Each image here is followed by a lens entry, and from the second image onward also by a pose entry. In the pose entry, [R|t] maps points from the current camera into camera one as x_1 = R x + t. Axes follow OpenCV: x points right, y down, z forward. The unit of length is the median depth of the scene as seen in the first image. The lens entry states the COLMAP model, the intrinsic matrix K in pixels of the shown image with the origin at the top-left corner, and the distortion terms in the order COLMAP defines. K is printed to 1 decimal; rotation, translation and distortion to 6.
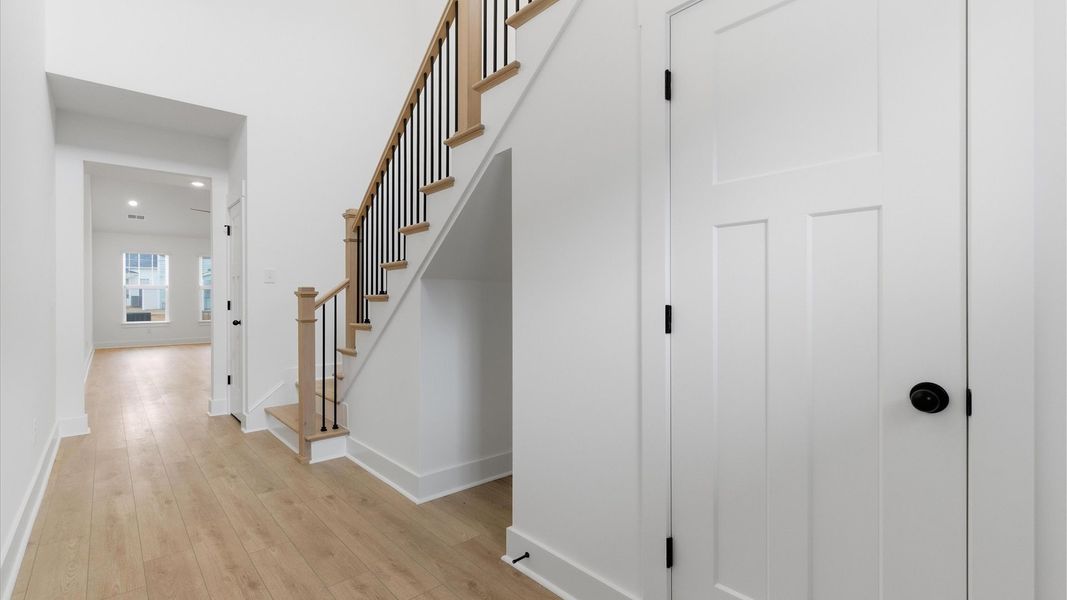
lens RADIAL K [[481.7, 0, 533.5], [0, 481.7, 300.0], [0, 0, 1]] dist [-0.000987, -0.000288]
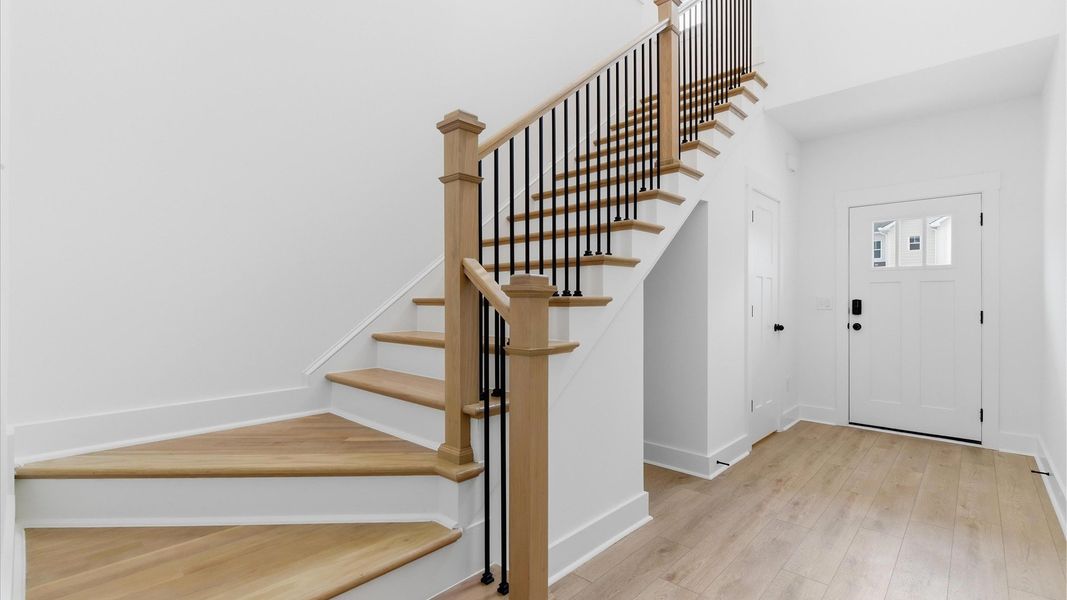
lens RADIAL K [[481.7, 0, 533.5], [0, 481.7, 300.0], [0, 0, 1]] dist [-0.000987, -0.000288]
pose [[-0.101602, 0.010187, 0.994773, -1.309928], [0.001772, 0.999948, -0.010059, 0.002637], [-0.994824, 0.000741, -0.101615, 1.495089]]
